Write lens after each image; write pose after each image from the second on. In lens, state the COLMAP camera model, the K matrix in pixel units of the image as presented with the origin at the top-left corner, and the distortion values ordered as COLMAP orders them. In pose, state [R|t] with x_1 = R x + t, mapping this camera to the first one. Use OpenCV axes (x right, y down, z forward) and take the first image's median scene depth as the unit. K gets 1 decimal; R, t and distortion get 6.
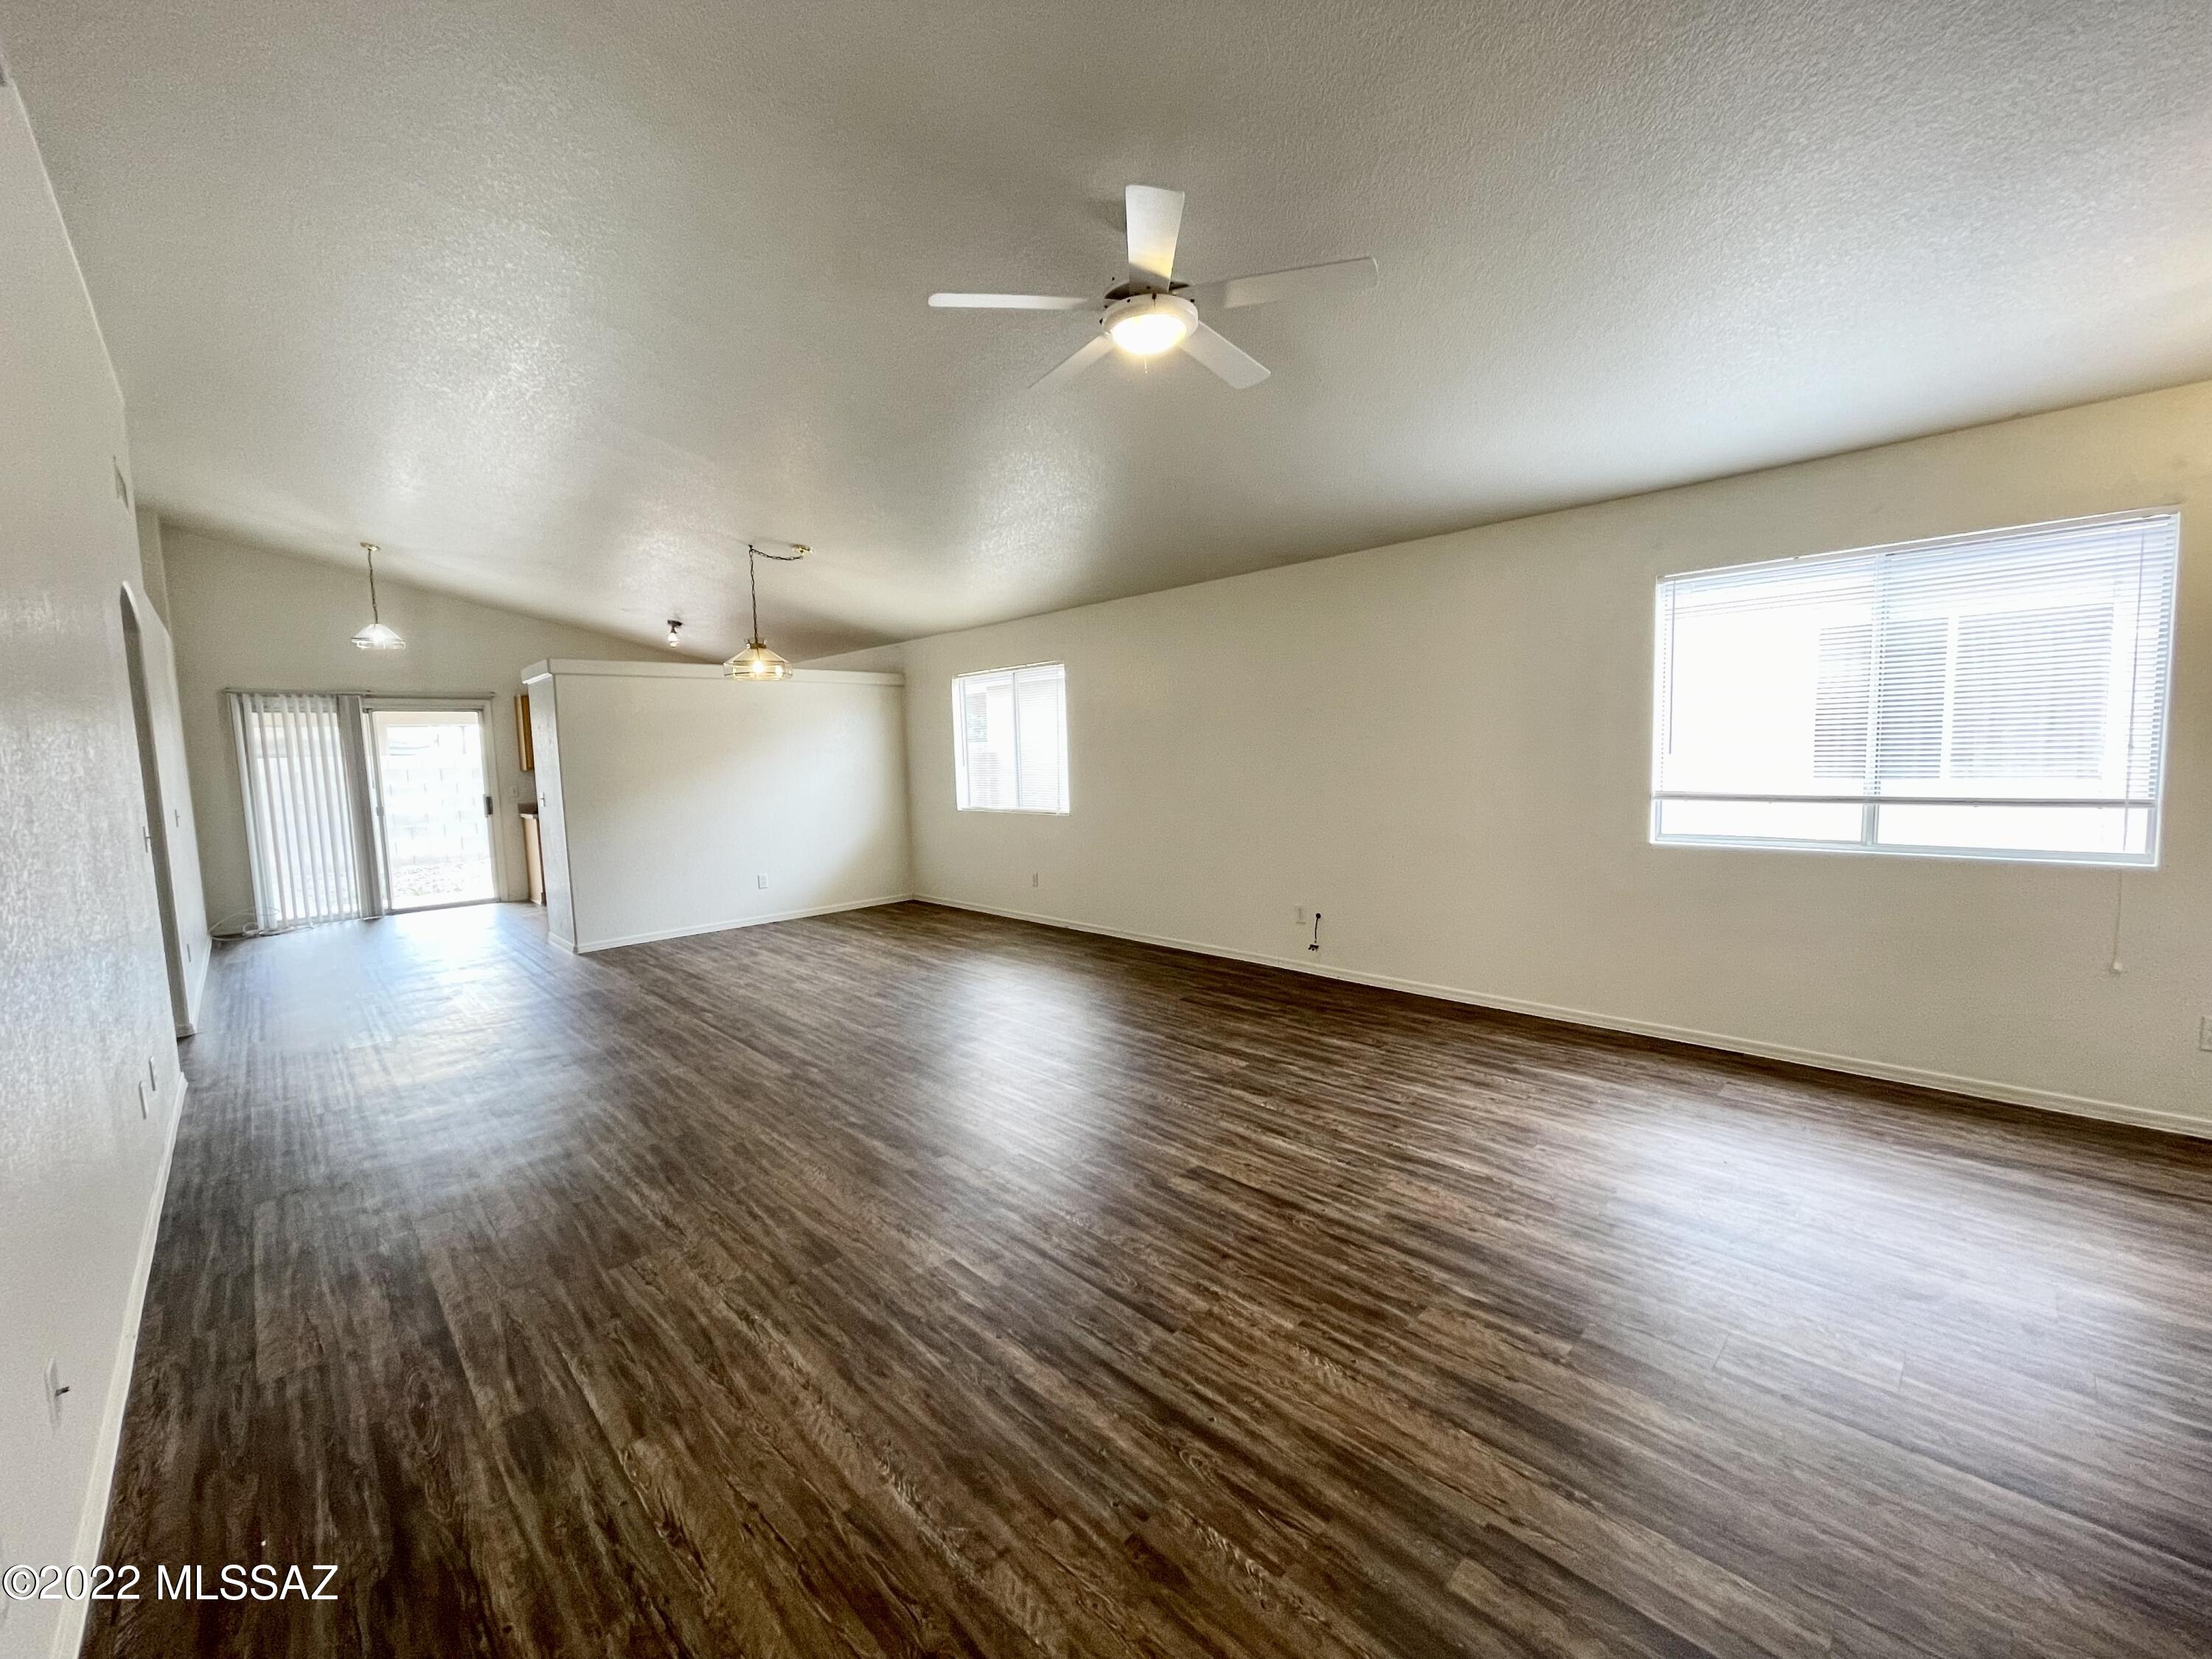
lens RADIAL K [[880.9, 0, 1100.7], [0, 880.9, 819.0], [0, 0, 1]] dist [0.000923, 0.000333]
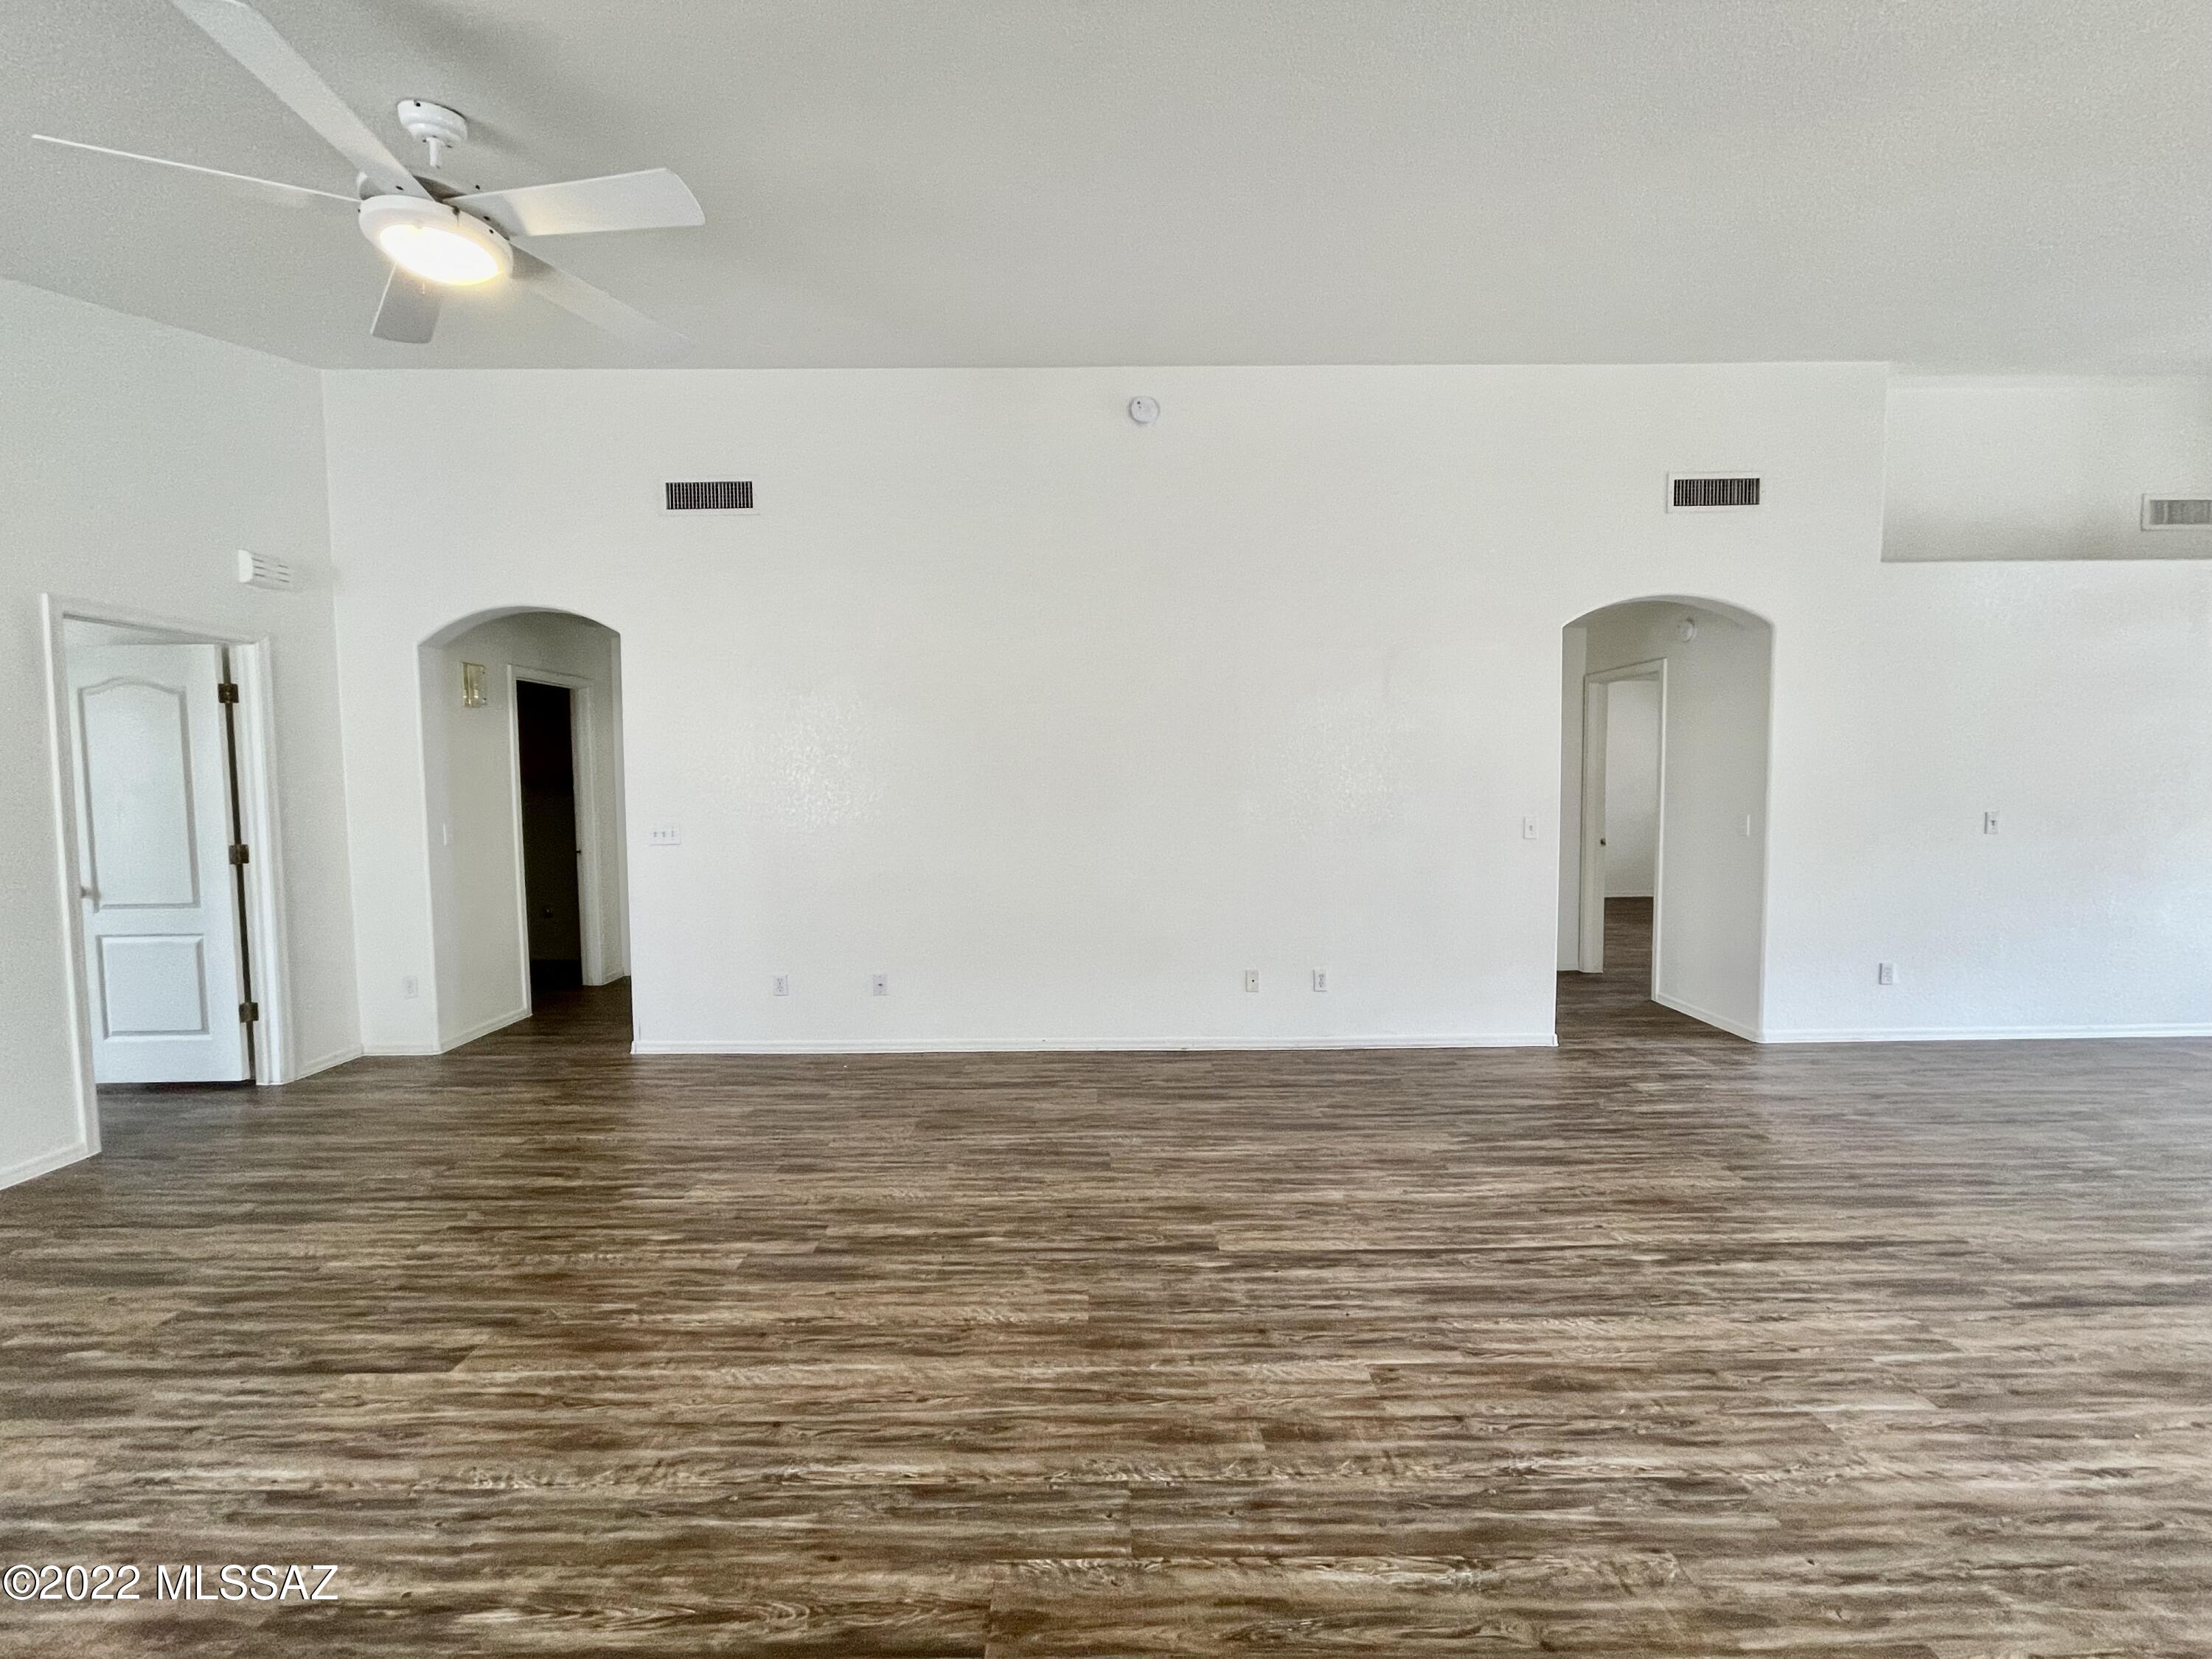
lens RADIAL K [[896.8, 0, 1097.6], [0, 896.8, 829.0], [0, 0, 1]] dist [-0.002058, 0.000840]
pose [[-0.689642, 0.075029, -0.720254, 0.197816], [-0.029193, 0.990929, 0.131178, -0.125736], [0.723562, 0.111492, -0.681195, 1.514497]]
